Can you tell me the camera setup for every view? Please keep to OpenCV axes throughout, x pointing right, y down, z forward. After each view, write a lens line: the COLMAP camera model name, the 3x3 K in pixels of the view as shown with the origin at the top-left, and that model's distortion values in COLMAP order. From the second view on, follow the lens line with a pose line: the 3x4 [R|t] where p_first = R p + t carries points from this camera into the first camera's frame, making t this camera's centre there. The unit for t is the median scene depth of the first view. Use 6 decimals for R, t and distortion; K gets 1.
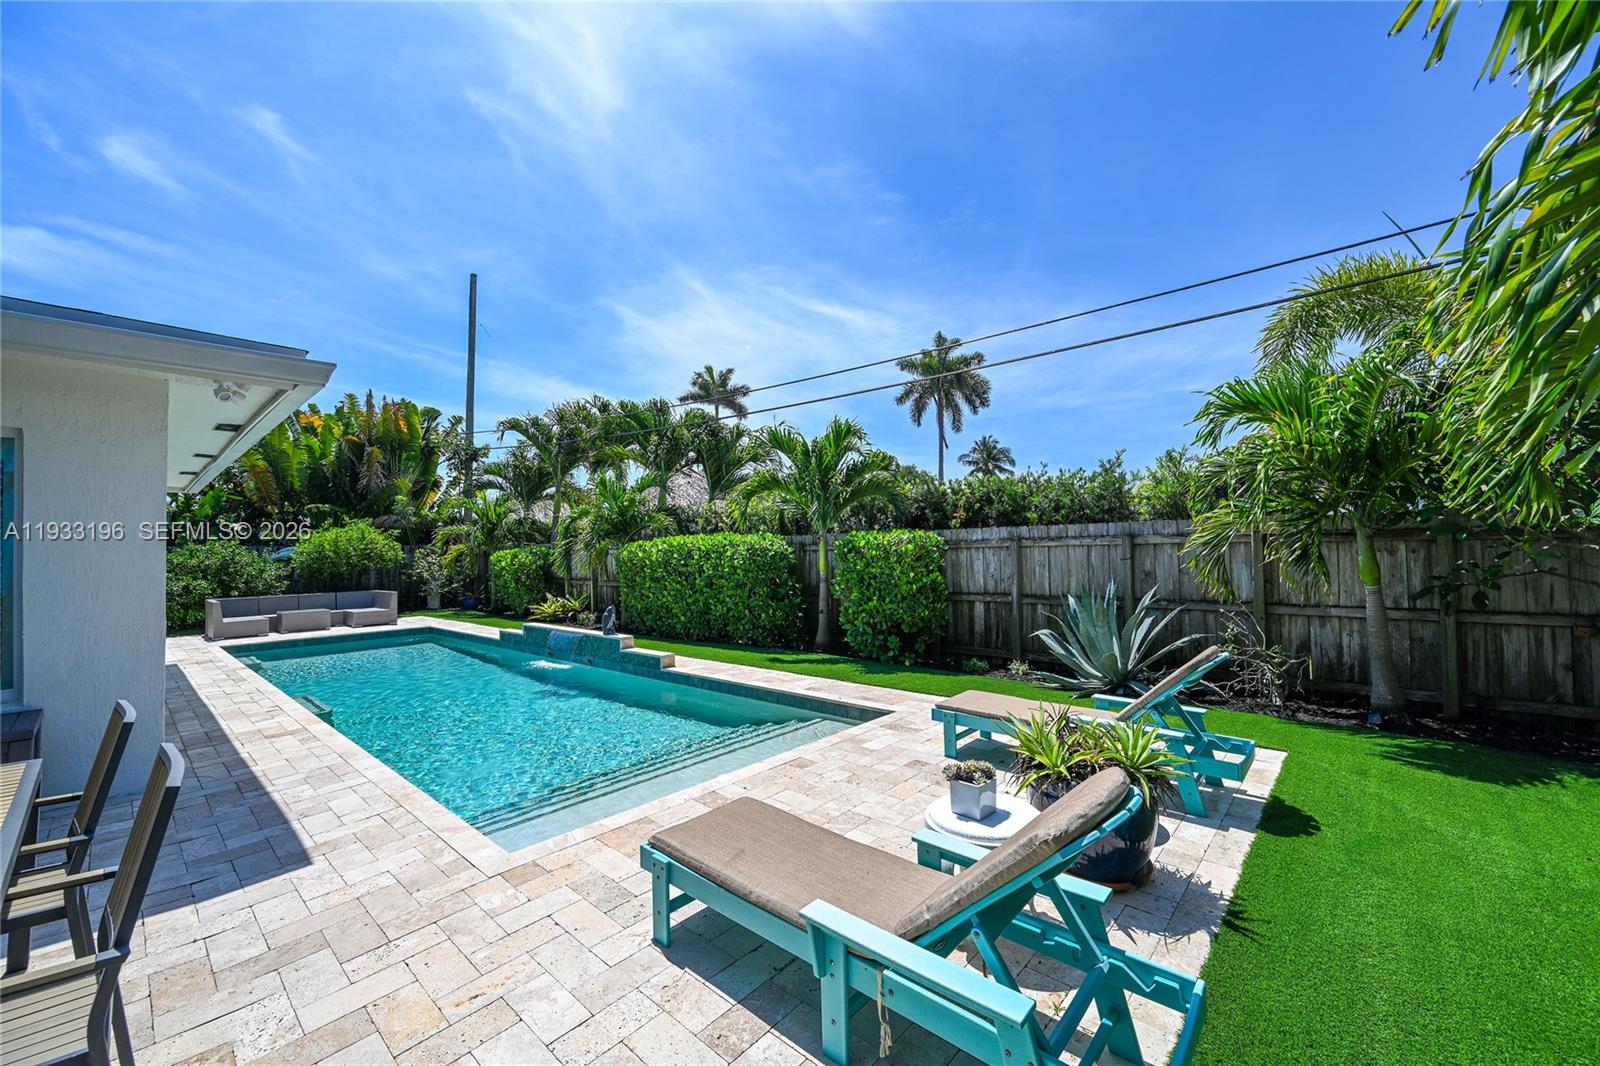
lens RADIAL K [[636.0, 0, 777.1], [0, 636.0, 547.6], [0, 0, 1]] dist [-0.003666, 0.000930]
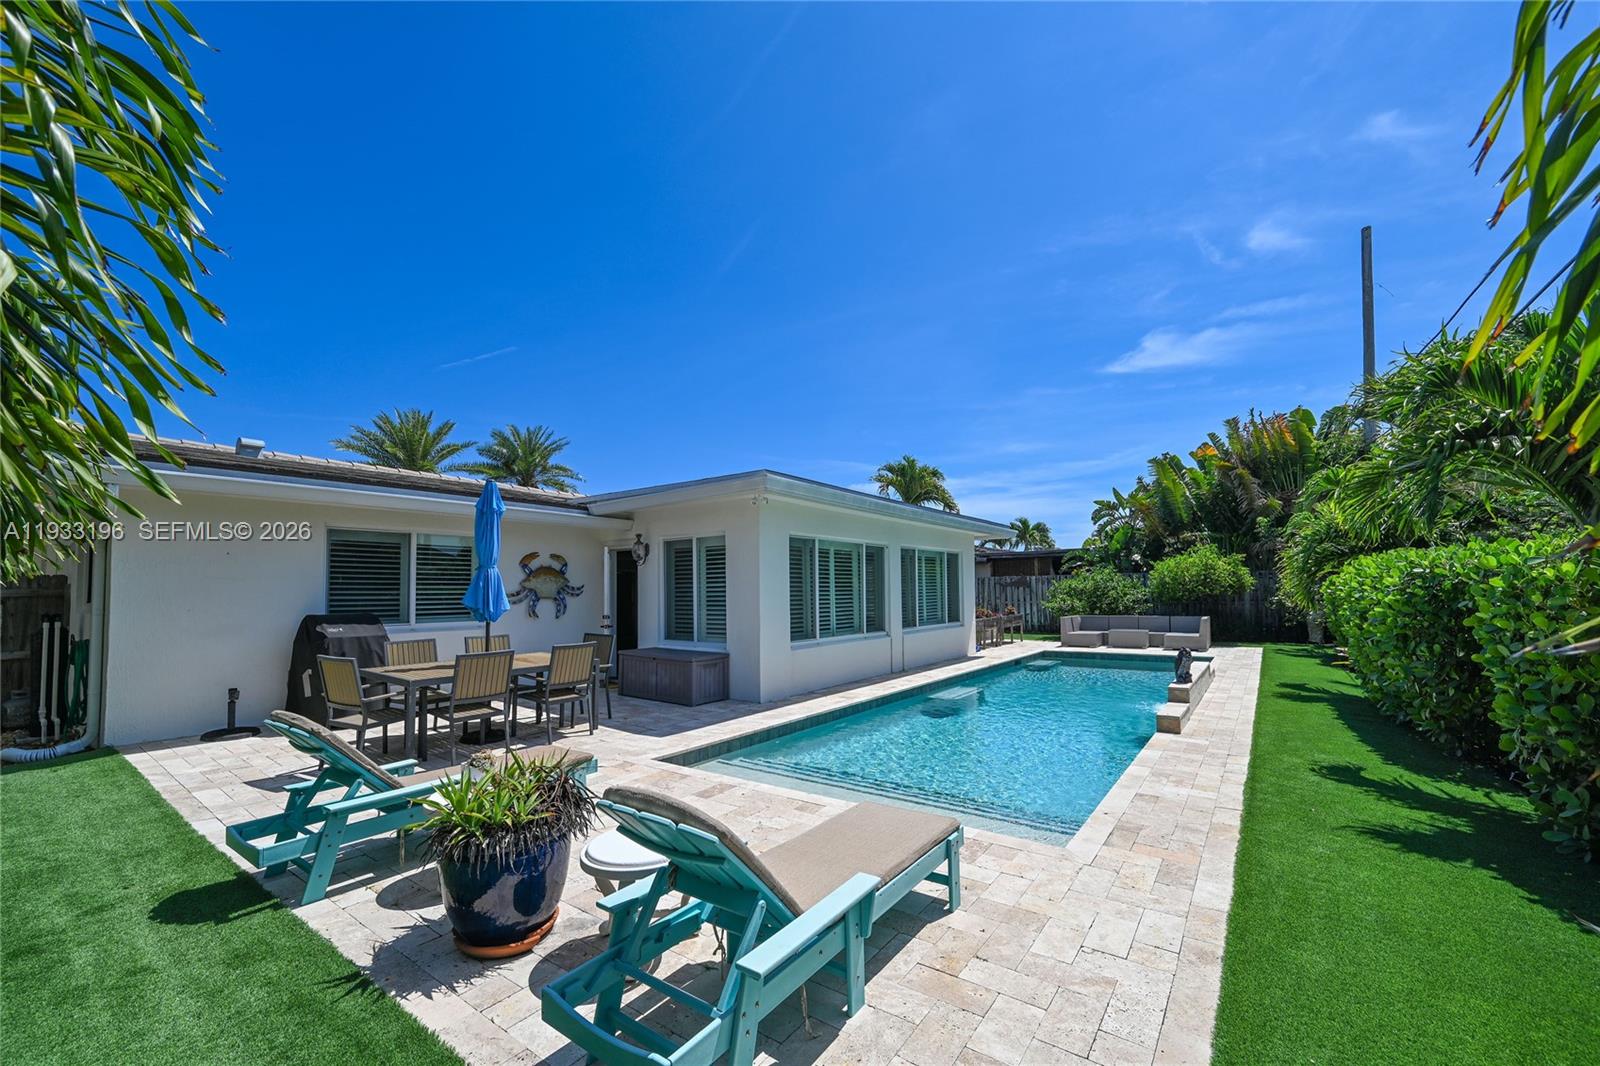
lens RADIAL K [[636.0, 0, 812.9], [0, 636.0, 558.8], [0, 0, 1]] dist [-0.003666, 0.000930]
pose [[0.128607, -0.034995, -0.991078, 0.409211], [0.018245, 0.999292, -0.032917, -0.002540], [0.991528, -0.013849, 0.129154, 0.359376]]
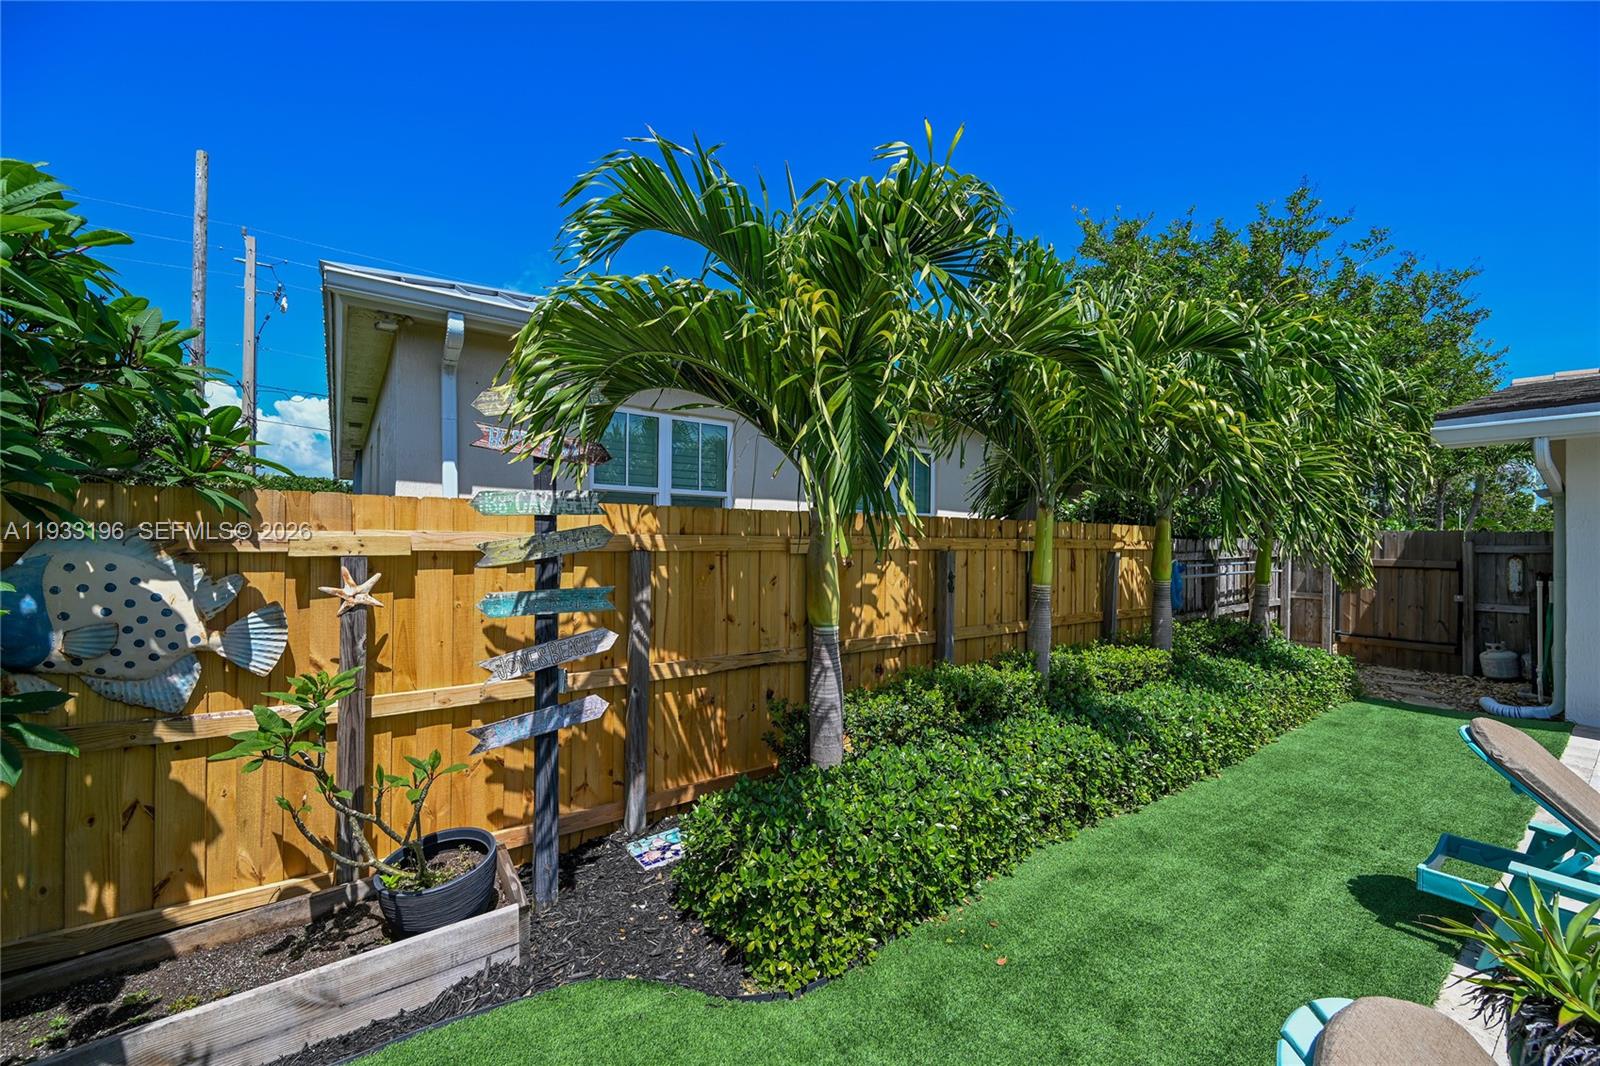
lens RADIAL K [[636.0, 0, 793.8], [0, 636.0, 540.8], [0, 0, 1]] dist [-0.003666, 0.000930]
pose [[-0.981307, 0.012845, 0.192020, 0.291236], [0.010191, 0.999839, -0.014801, -0.010647], [-0.192179, -0.012567, -0.981279, 0.430547]]
